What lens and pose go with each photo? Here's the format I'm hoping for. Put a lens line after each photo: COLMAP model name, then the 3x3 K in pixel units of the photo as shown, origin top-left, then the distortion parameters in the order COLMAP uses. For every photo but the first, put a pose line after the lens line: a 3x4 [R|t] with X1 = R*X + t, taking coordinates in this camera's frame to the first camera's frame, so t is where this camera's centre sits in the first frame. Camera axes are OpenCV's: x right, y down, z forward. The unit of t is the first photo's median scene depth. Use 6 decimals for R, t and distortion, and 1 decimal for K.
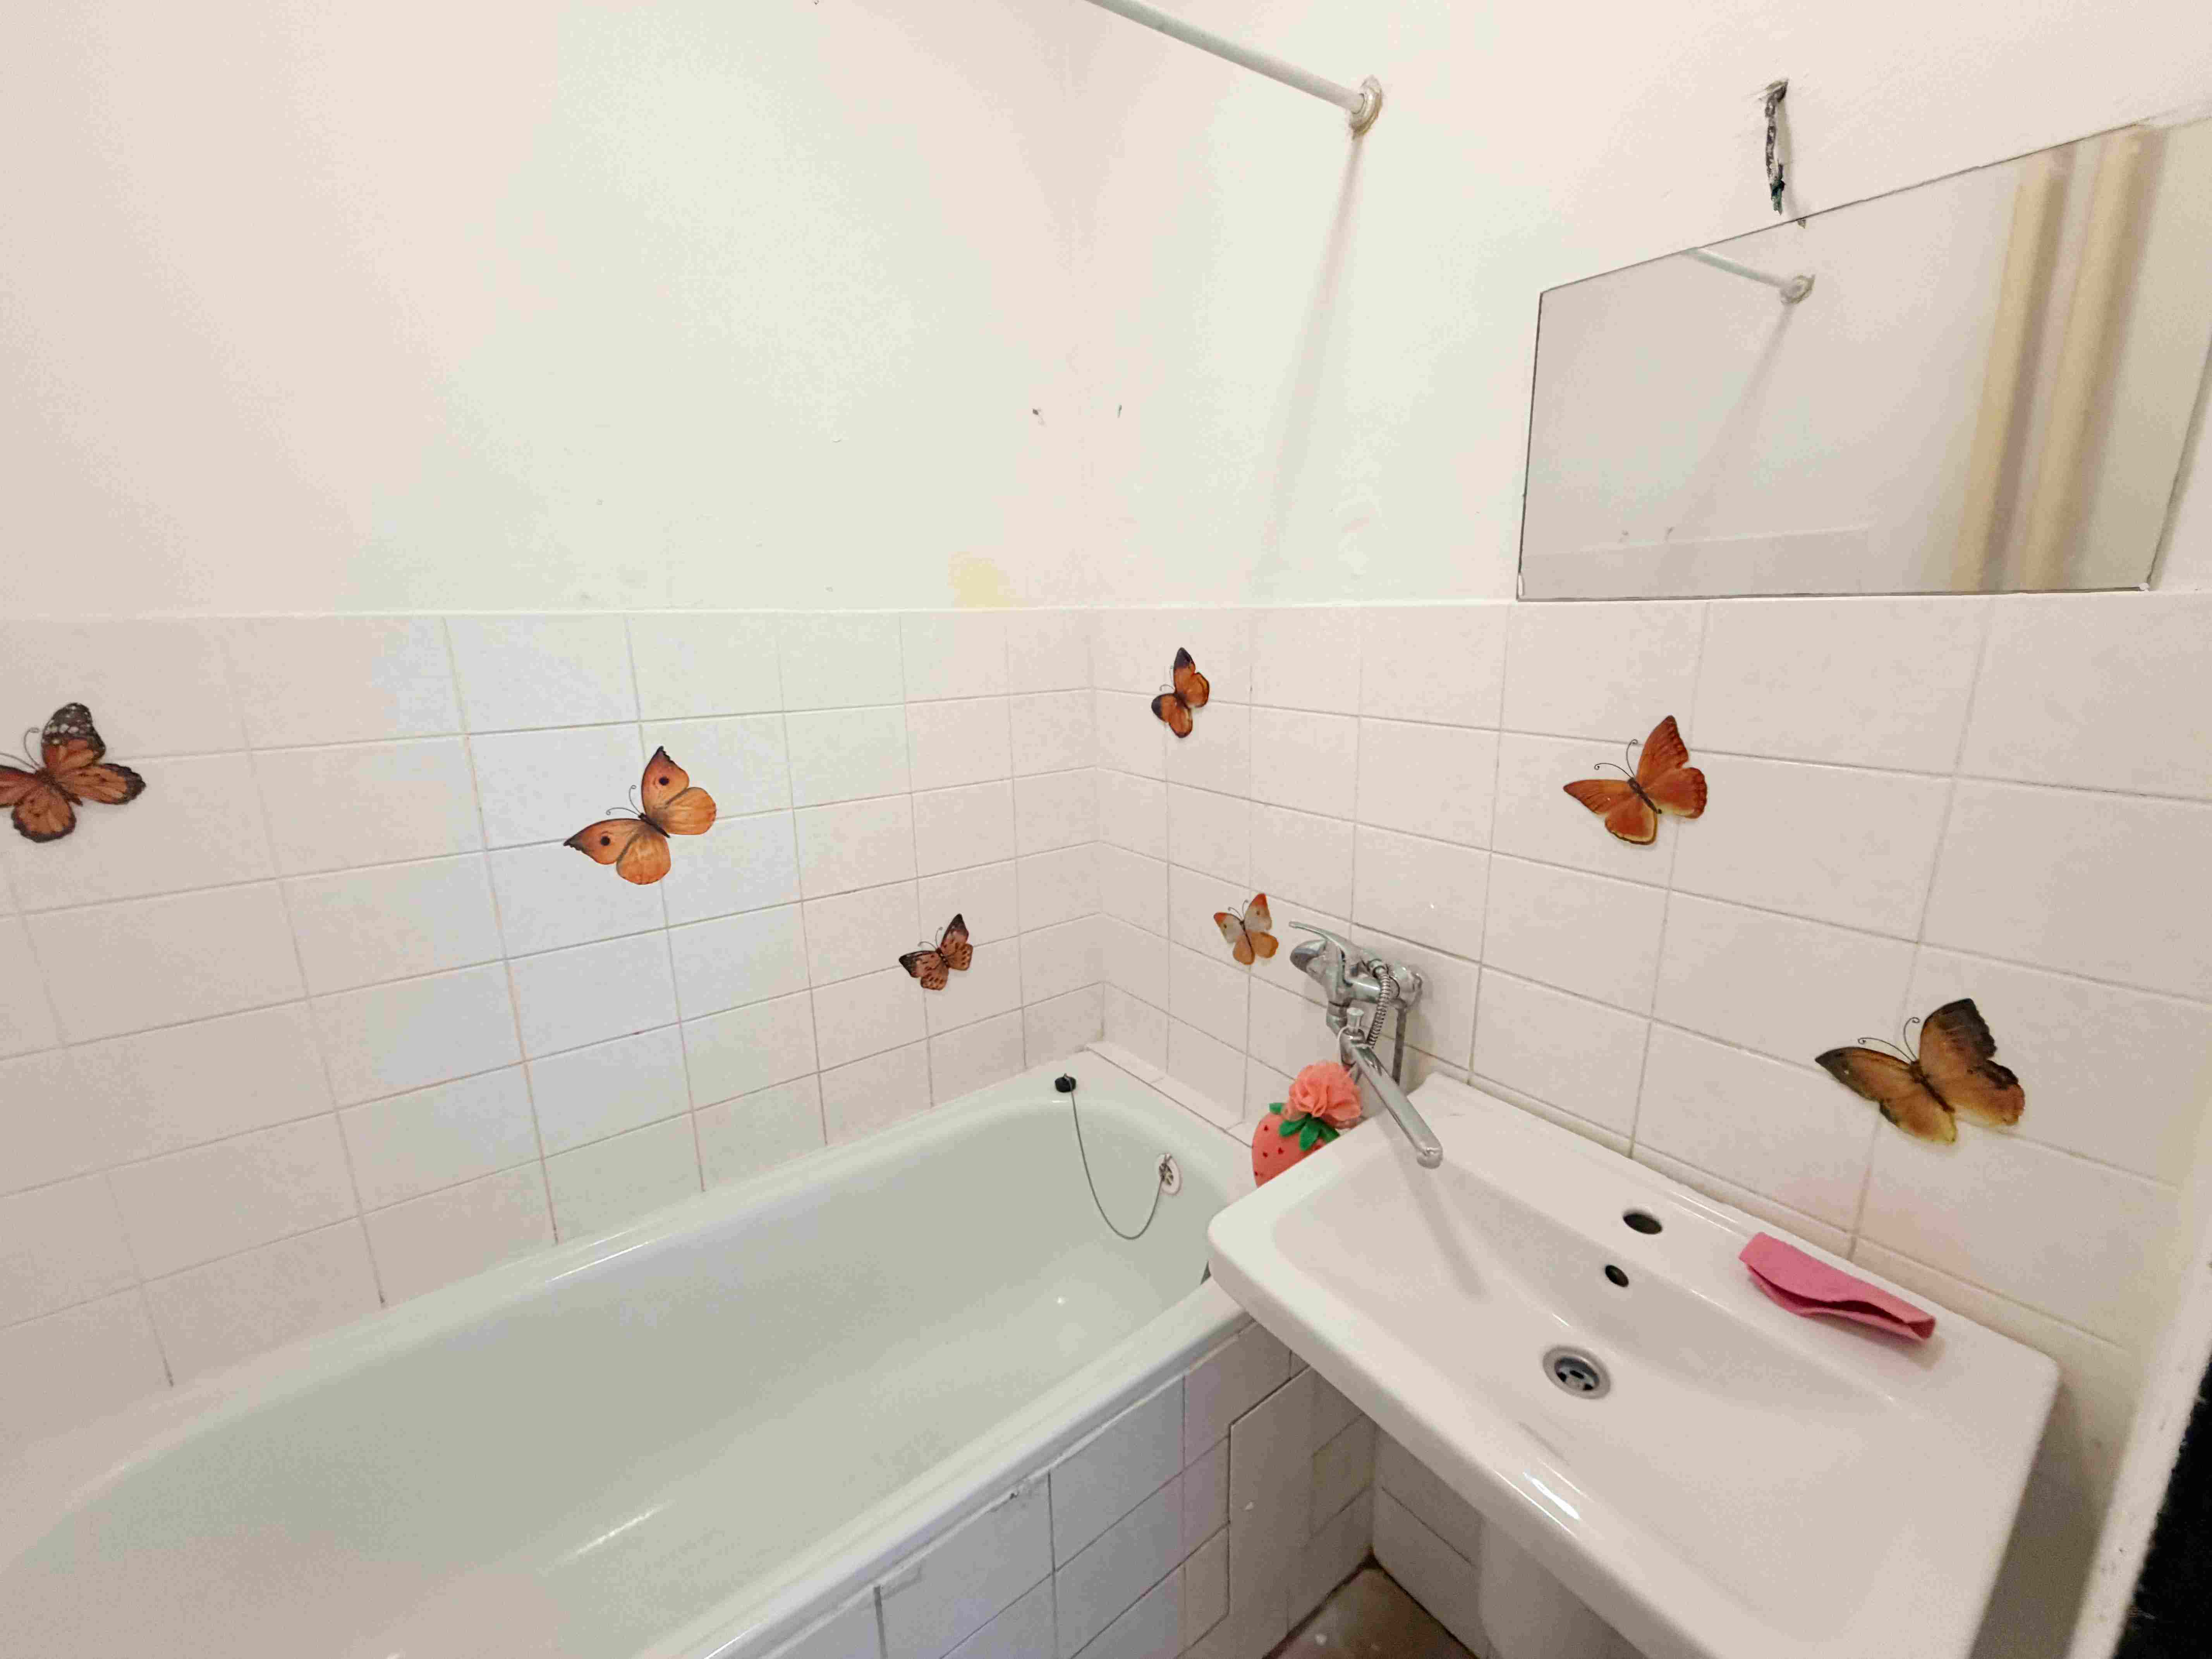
lens RADIAL K [[883.3, 0, 1106.0], [0, 883.3, 829.5], [0, 0, 1]] dist [0.001016, -0.000278]
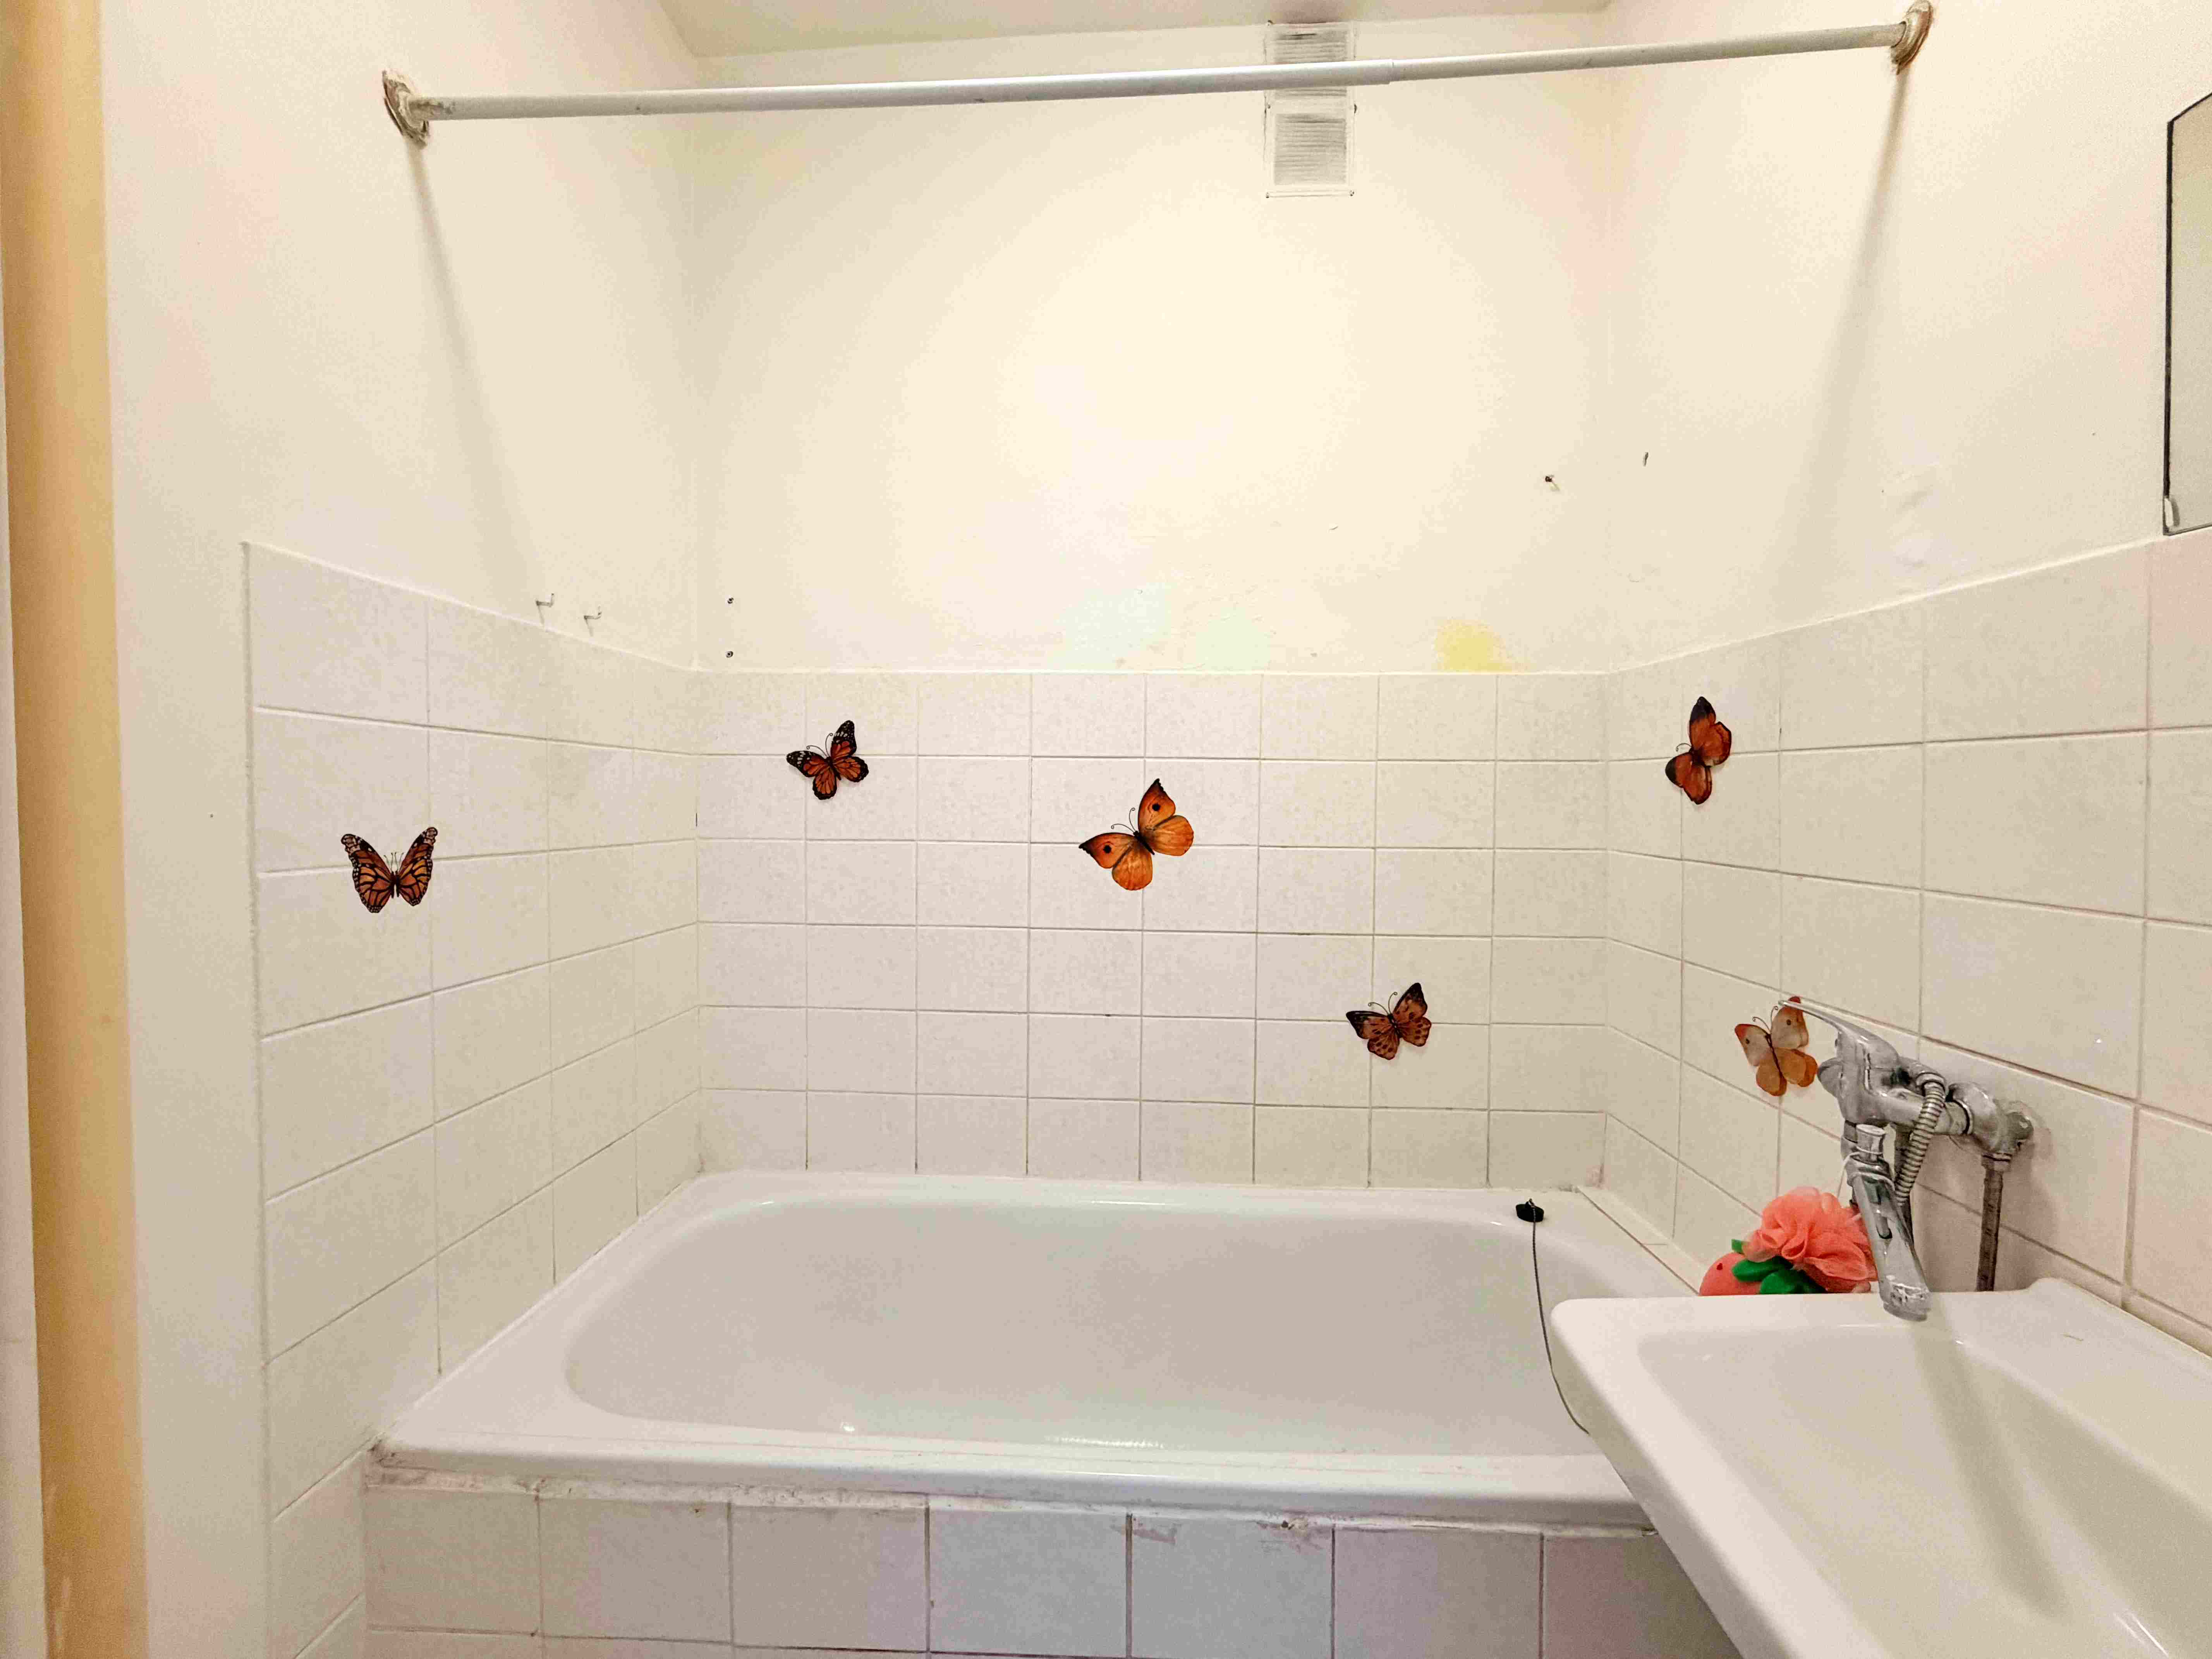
lens RADIAL K [[900.1, 0, 1099.7], [0, 900.1, 826.6], [0, 0, 1]] dist [-0.000398, 0.000129]
pose [[0.771086, 0.041455, -0.635380, 0.231378], [-0.166675, 0.976225, -0.138581, 0.157377], [0.614528, 0.212759, 0.759663, 0.014475]]
